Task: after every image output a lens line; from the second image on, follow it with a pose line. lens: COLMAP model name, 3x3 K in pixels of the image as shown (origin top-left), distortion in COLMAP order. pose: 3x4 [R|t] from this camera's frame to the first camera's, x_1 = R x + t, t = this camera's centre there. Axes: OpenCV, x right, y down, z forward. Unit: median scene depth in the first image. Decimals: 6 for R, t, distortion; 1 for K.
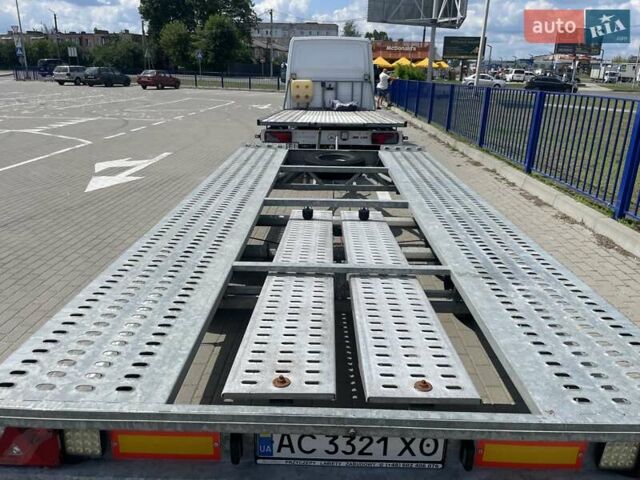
lens RADIAL K [[488.3, 0, 318.9], [0, 488.3, 240.2], [0, 0, 1]] dist [0.004269, -0.015521]
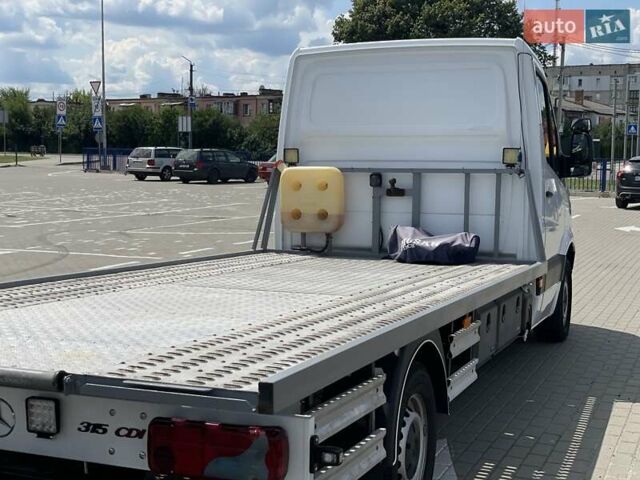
lens RADIAL K [[949.4, 0, 321.2], [0, 949.4, 239.9], [0, 0, 1]] dist [0.197157, 0.000000]
pose [[0.933658, 0.021044, -0.357547, 0.052430], [-0.107073, 0.969020, -0.222565, -0.035395], [0.341787, 0.246084, 0.906987, 0.110821]]
